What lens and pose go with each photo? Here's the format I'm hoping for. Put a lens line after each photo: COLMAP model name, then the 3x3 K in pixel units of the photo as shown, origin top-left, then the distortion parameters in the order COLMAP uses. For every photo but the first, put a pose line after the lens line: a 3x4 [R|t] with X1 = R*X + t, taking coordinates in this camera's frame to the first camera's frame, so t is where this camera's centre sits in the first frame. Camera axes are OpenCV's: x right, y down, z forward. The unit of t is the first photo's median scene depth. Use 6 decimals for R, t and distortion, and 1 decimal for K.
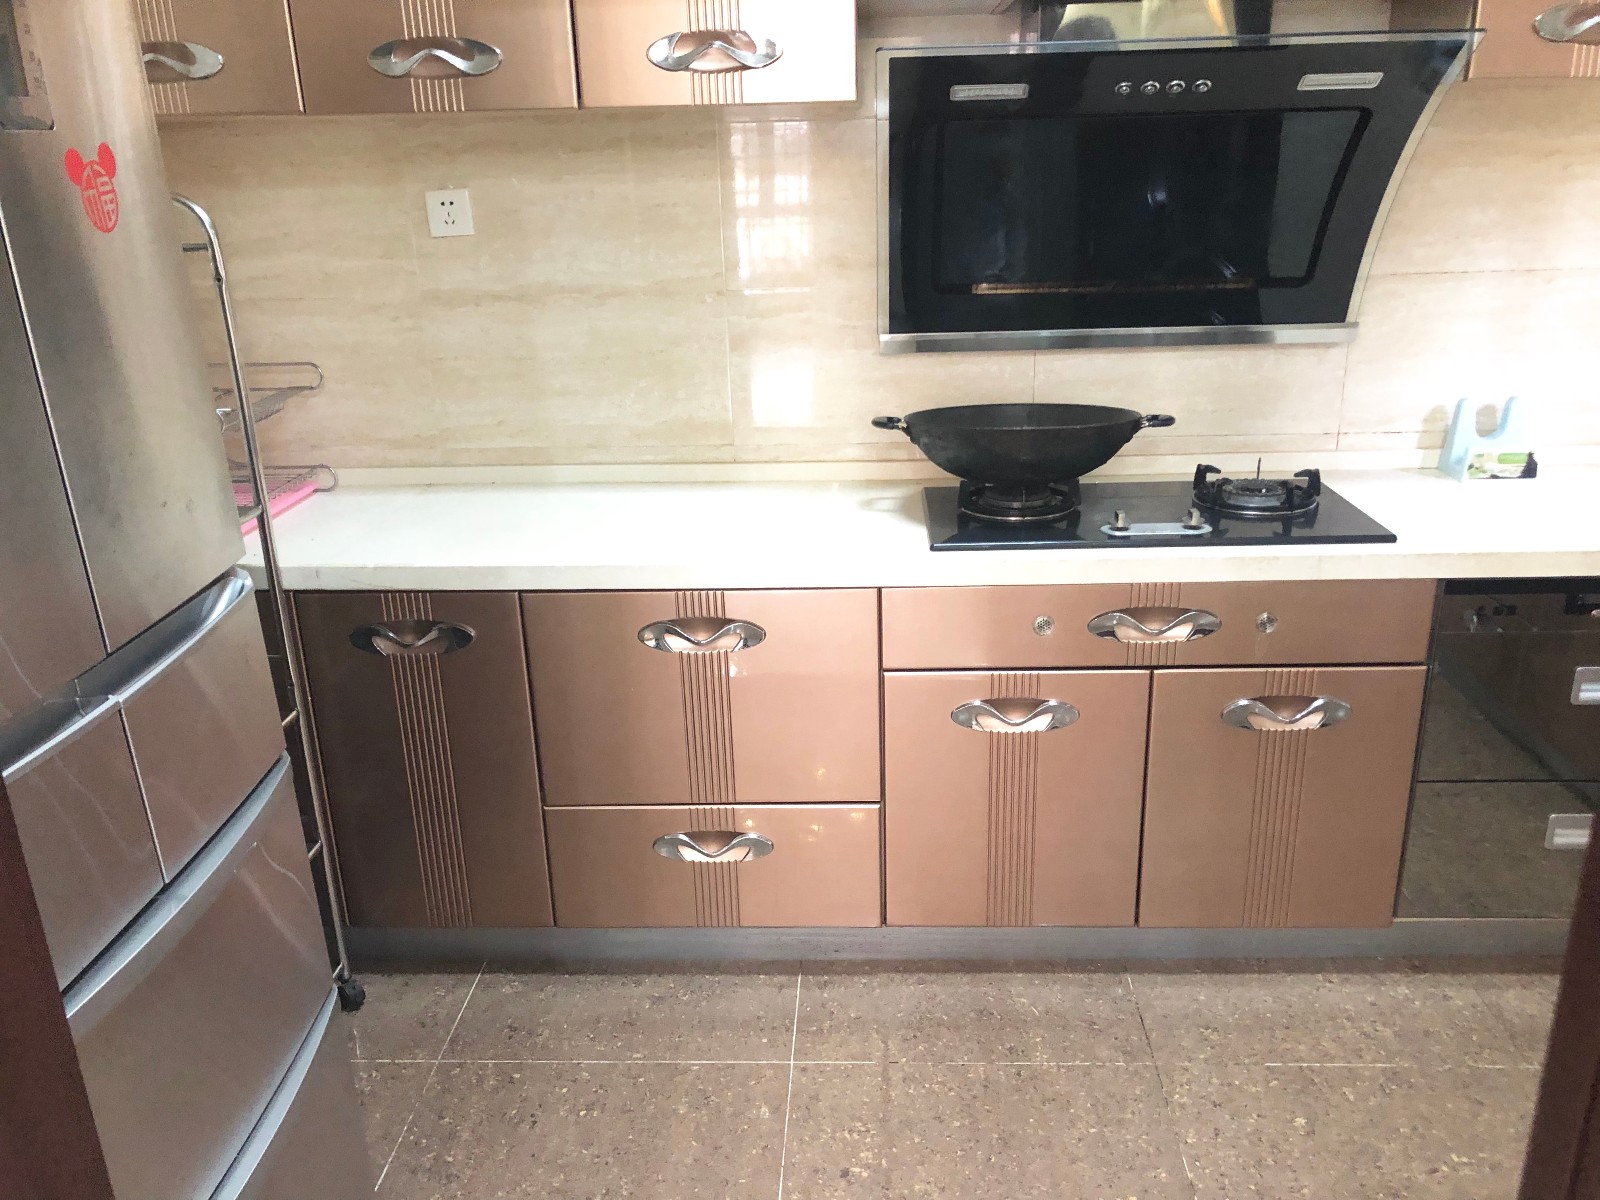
lens RADIAL K [[1322.5, 0, 817.0], [0, 1322.5, 649.7], [0, 0, 1]] dist [0.054146, -0.051869]
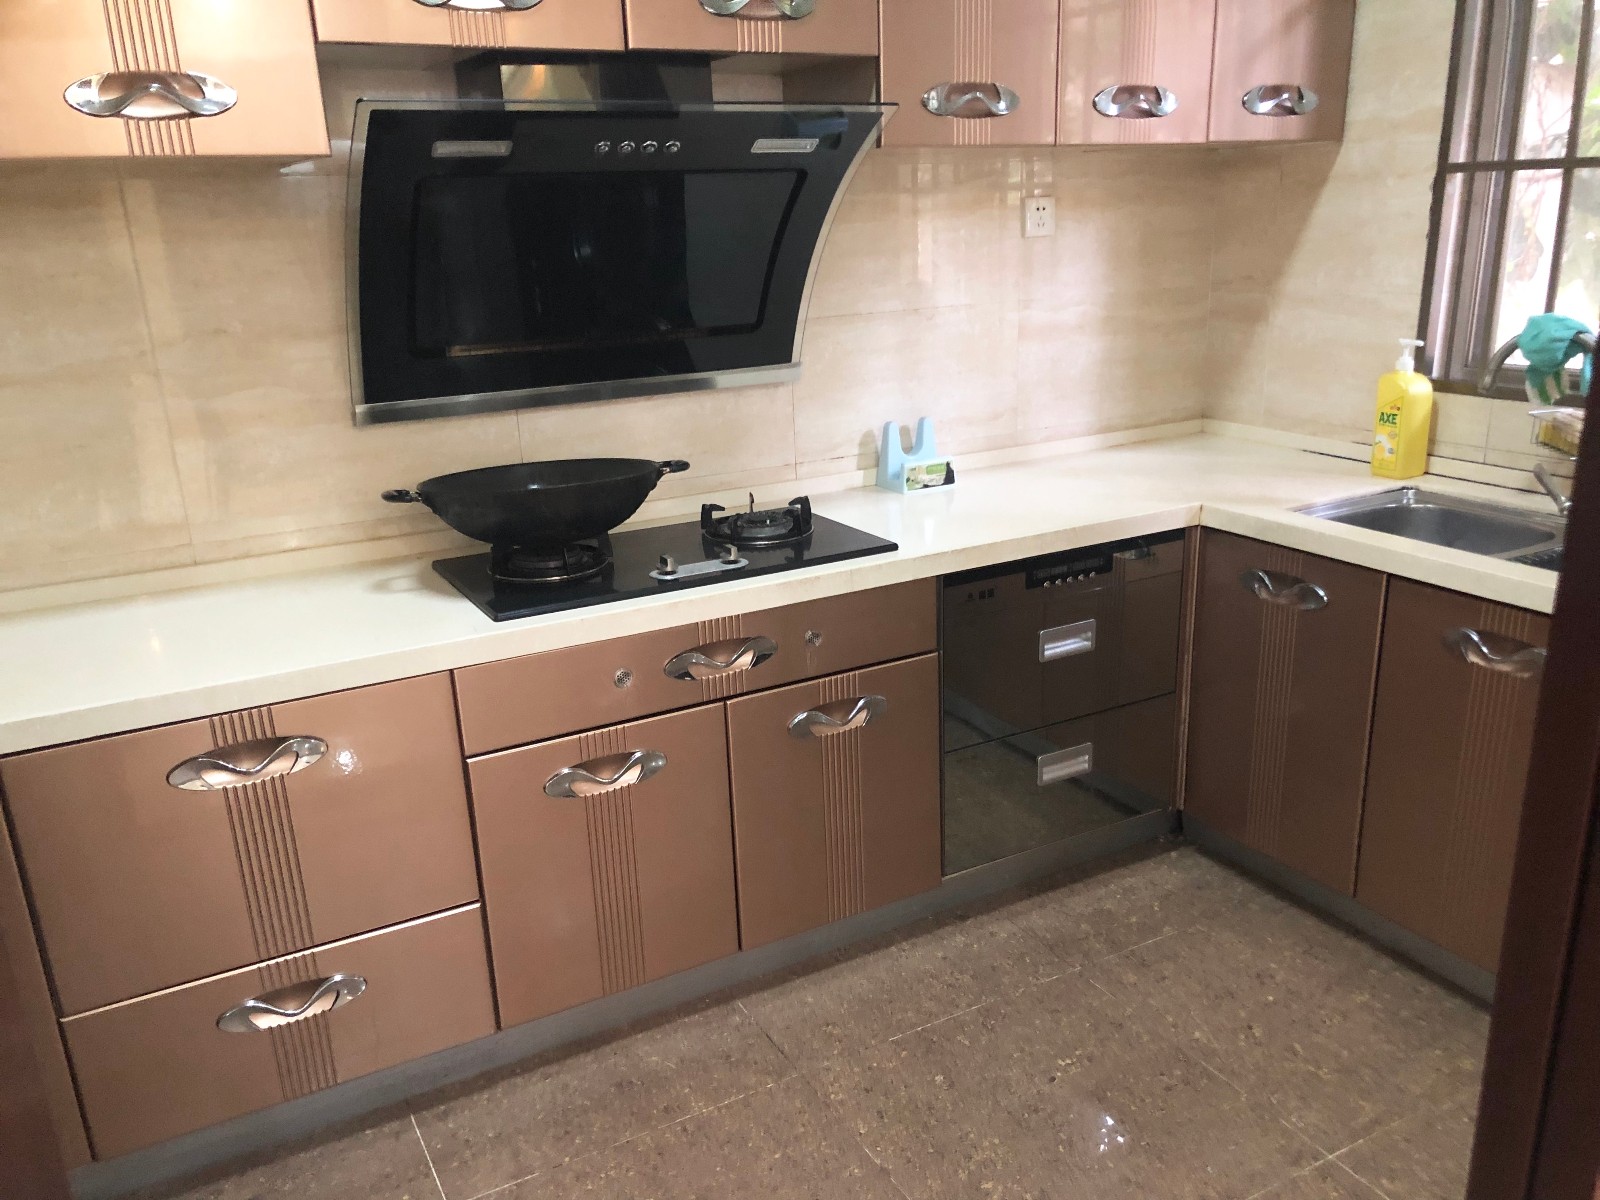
lens RADIAL K [[1322.5, 0, 808.2], [0, 1322.5, 655.0], [0, 0, 1]] dist [0.054146, -0.051869]
pose [[0.853386, -0.173126, 0.491690, -0.185723], [0.193795, 0.981000, 0.009059, -0.016548], [-0.483917, 0.087557, 0.870723, 0.063649]]
